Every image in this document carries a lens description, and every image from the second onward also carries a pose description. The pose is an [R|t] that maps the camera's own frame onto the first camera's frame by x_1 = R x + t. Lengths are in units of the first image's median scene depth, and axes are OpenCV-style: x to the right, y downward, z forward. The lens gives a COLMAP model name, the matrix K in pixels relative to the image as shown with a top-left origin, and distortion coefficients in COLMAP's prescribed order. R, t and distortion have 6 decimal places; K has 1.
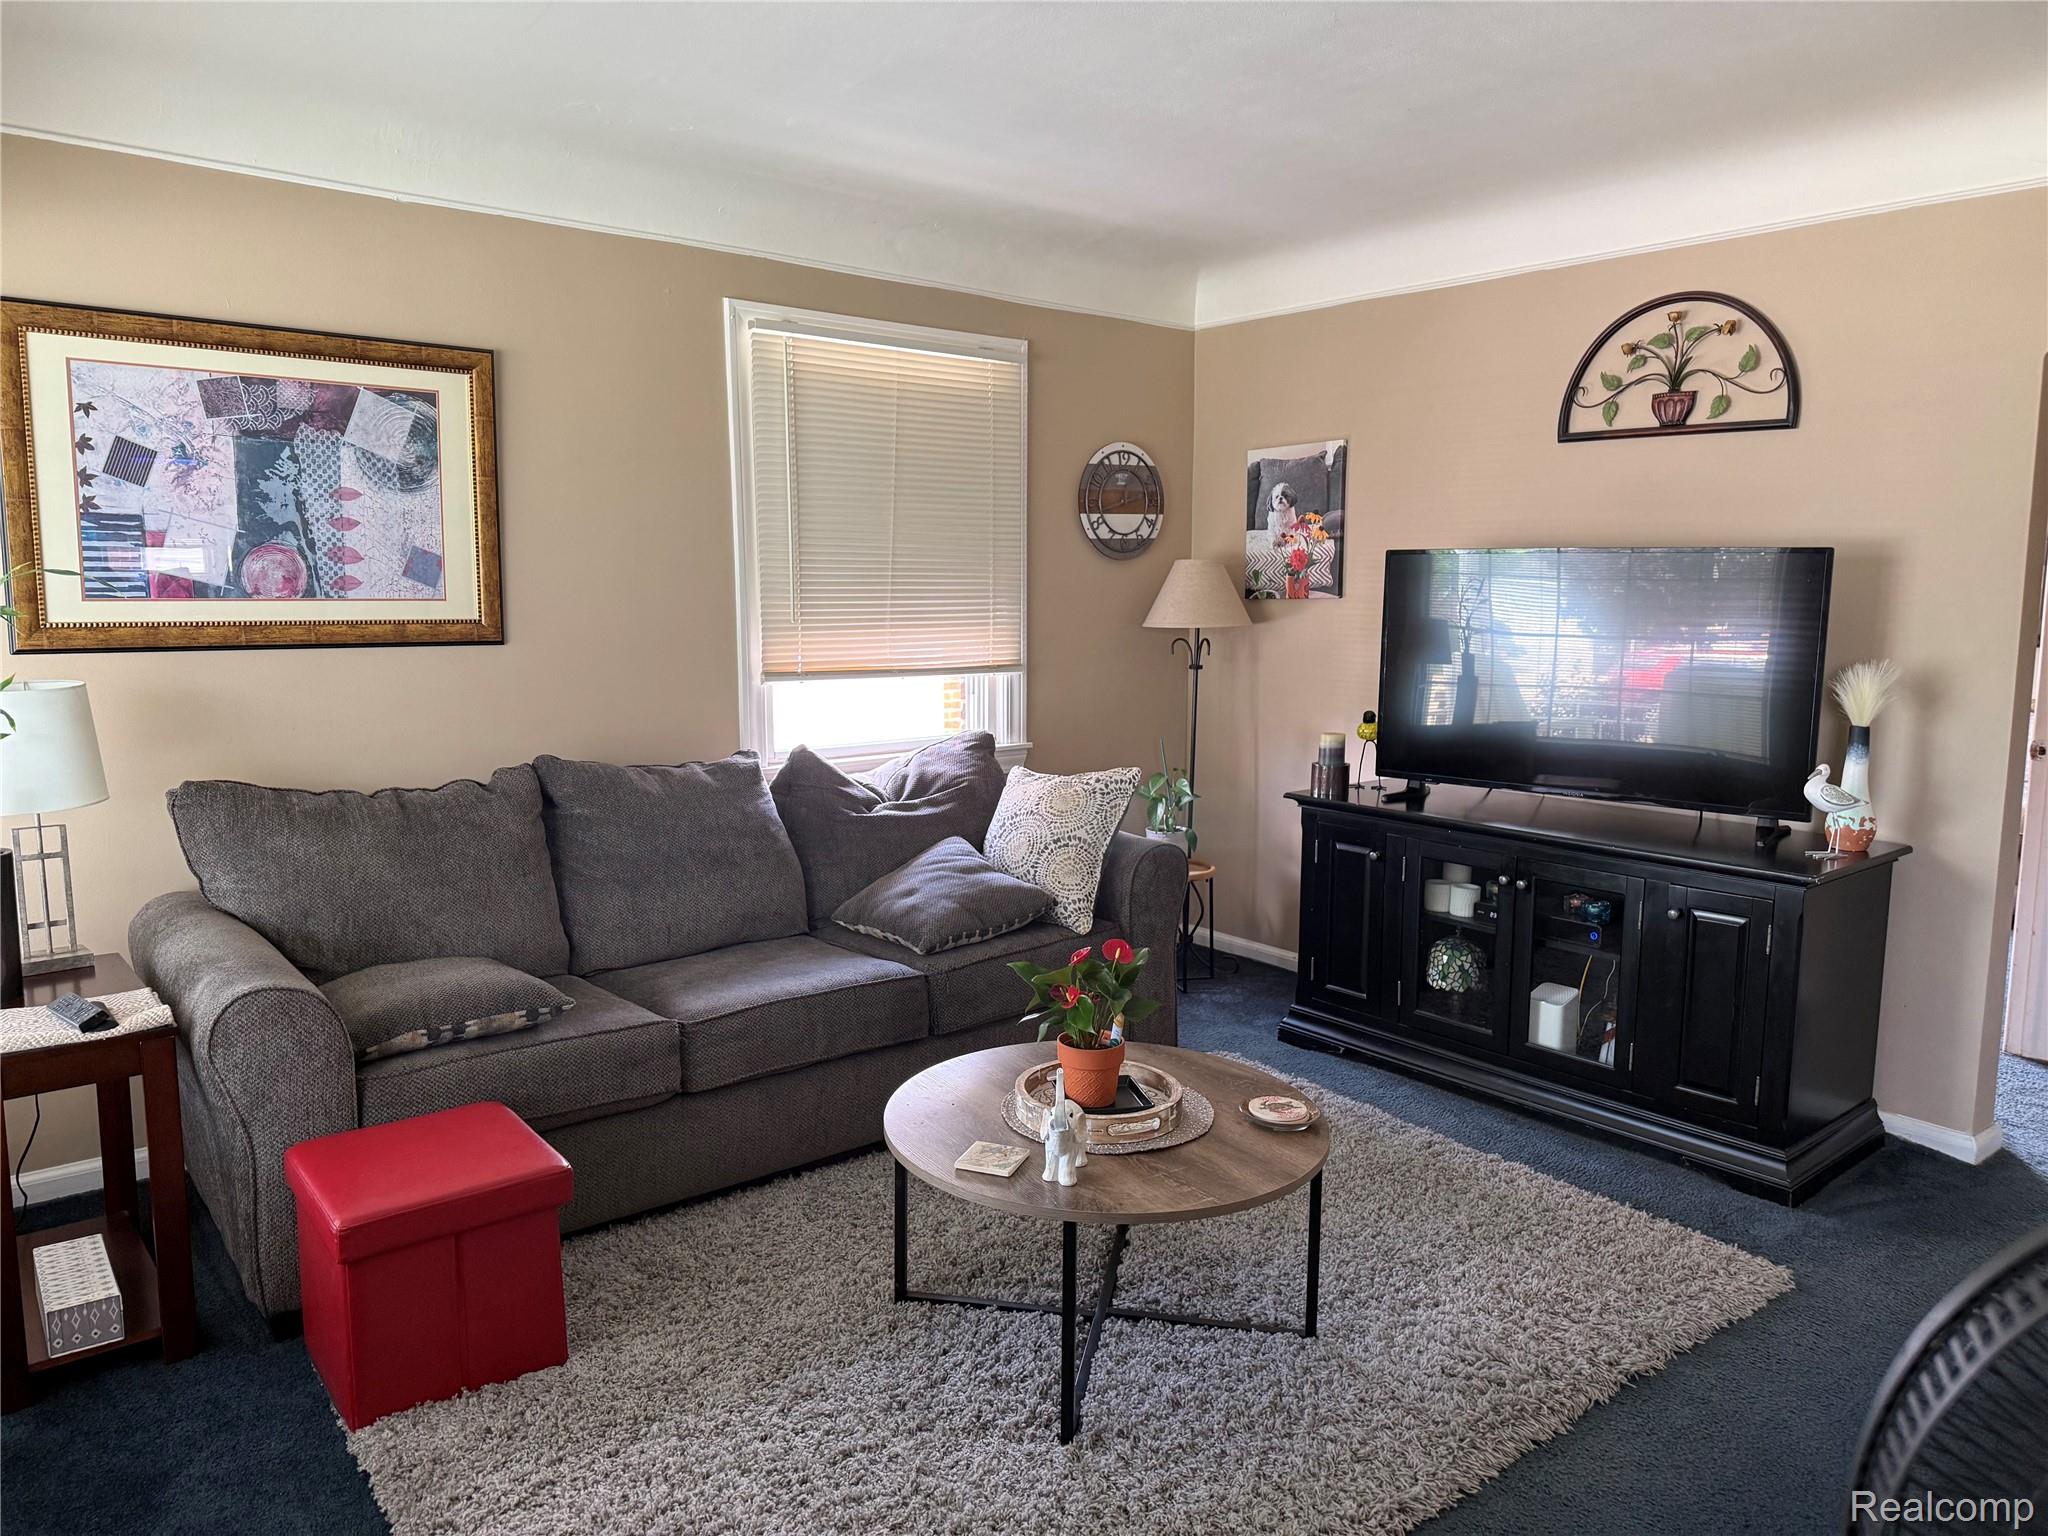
lens RADIAL K [[1457.7, 0, 1034.5], [0, 1457.7, 782.8], [0, 0, 1]] dist [0.085601, -0.148202]
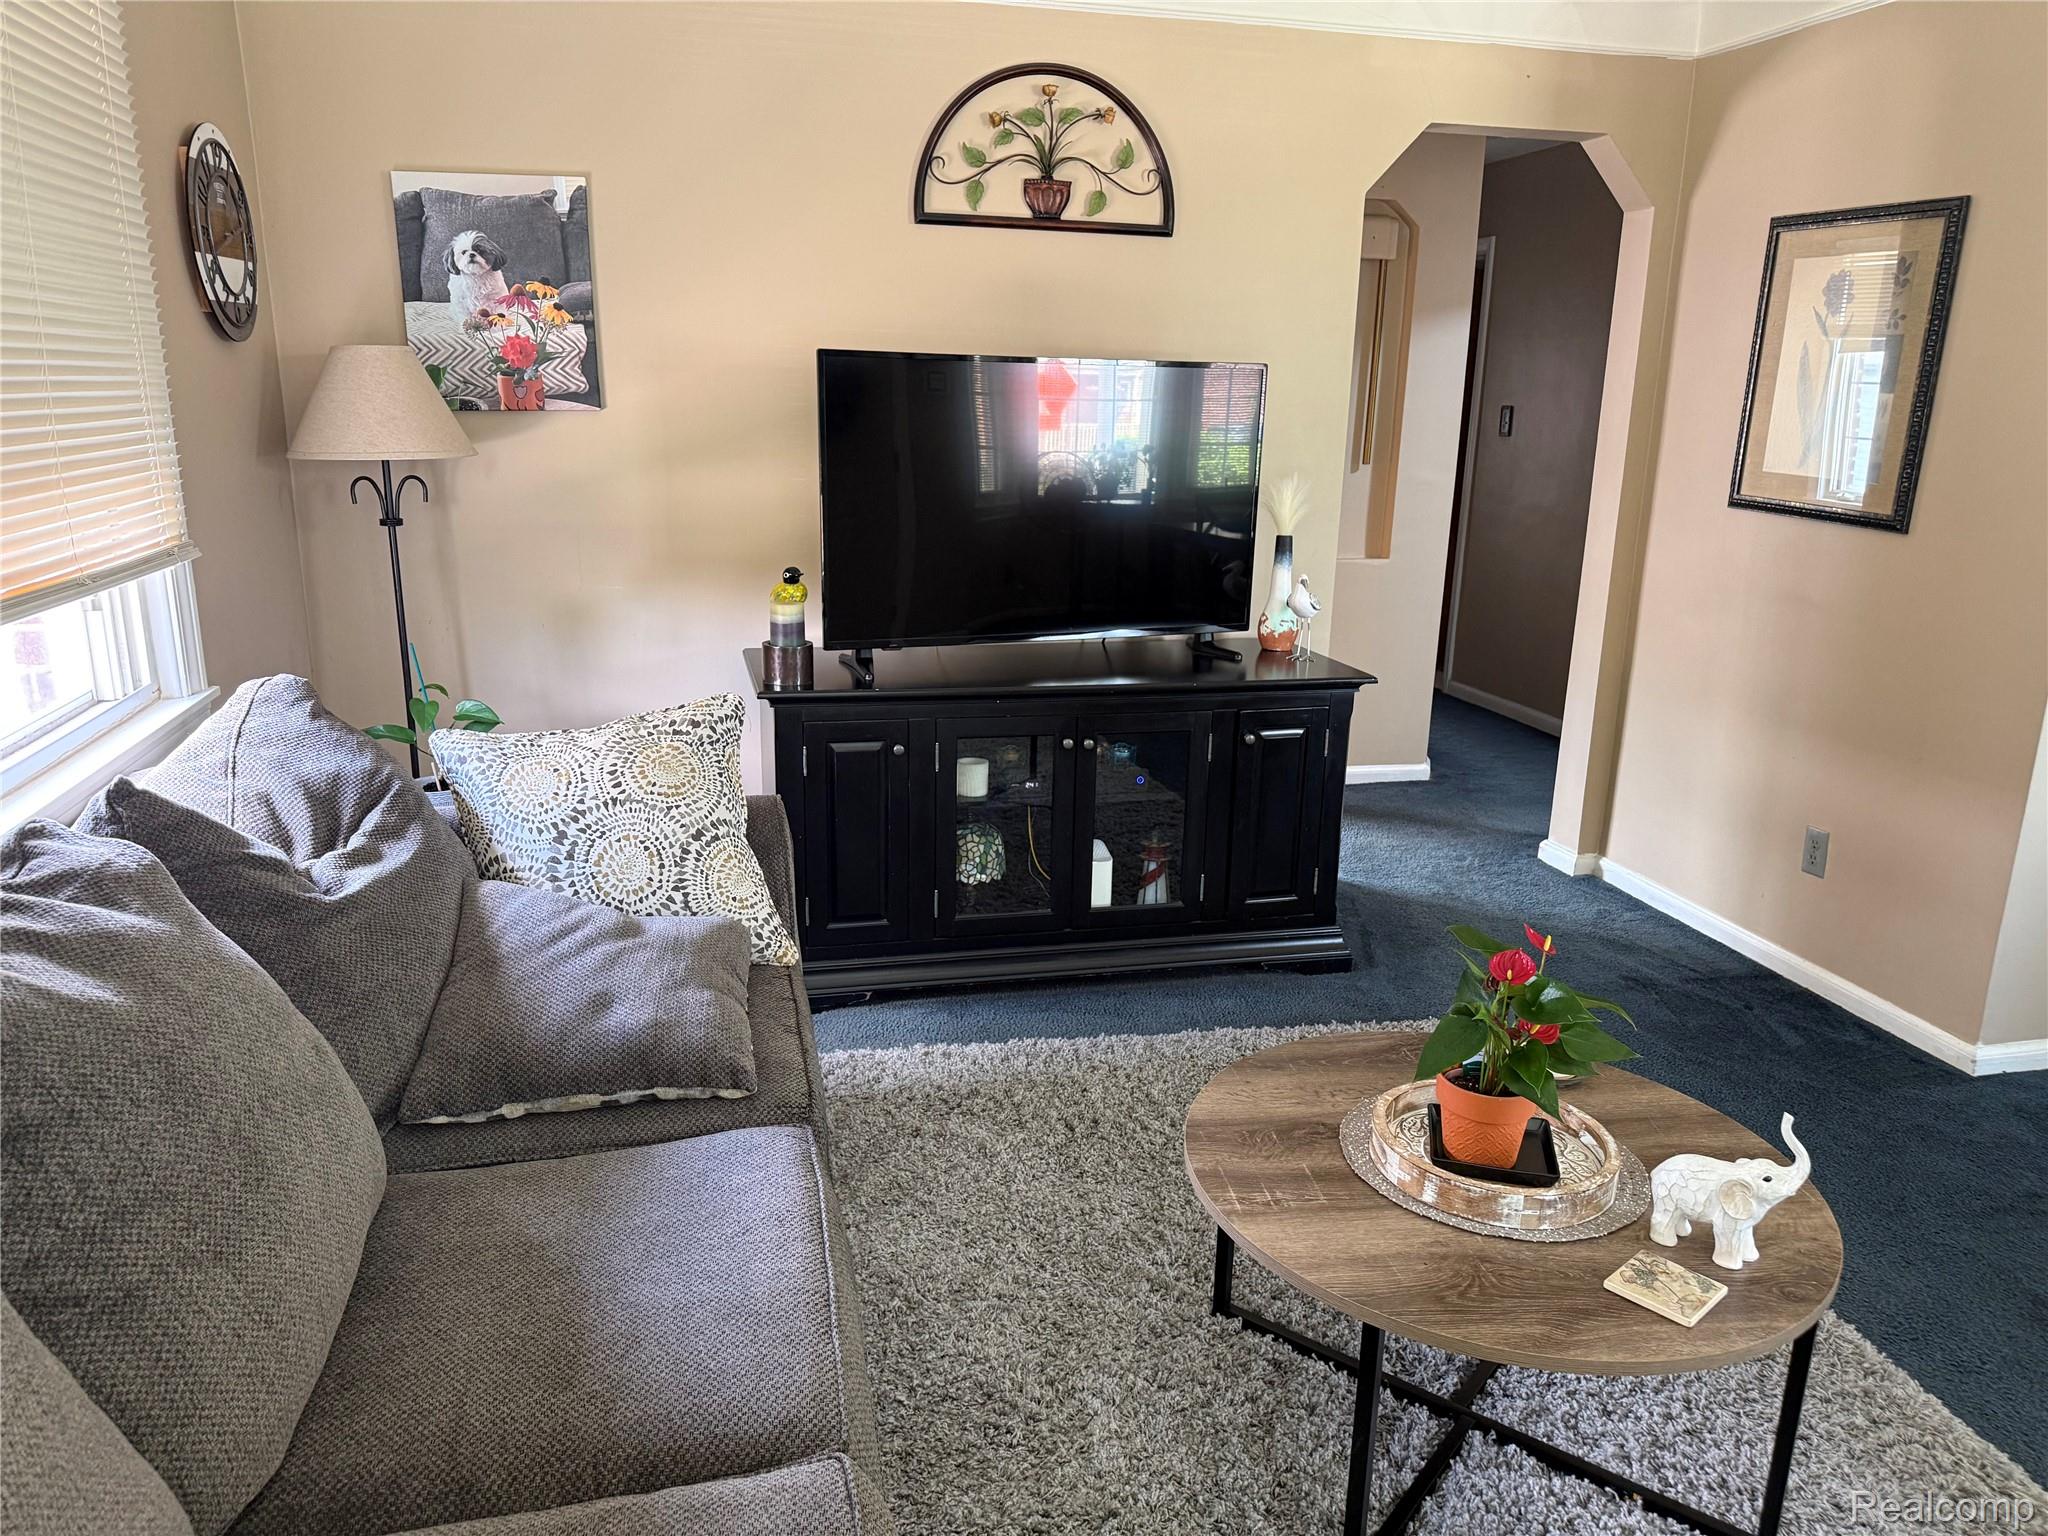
lens RADIAL K [[1457.7, 0, 1034.5], [0, 1457.7, 782.8], [0, 0, 1]] dist [0.085601, -0.148202]
pose [[0.438139, -0.238457, 0.866702, -0.431356], [0.107456, 0.971153, 0.212874, -0.094381], [-0.892462, -0.000136, 0.451124, 0.576749]]
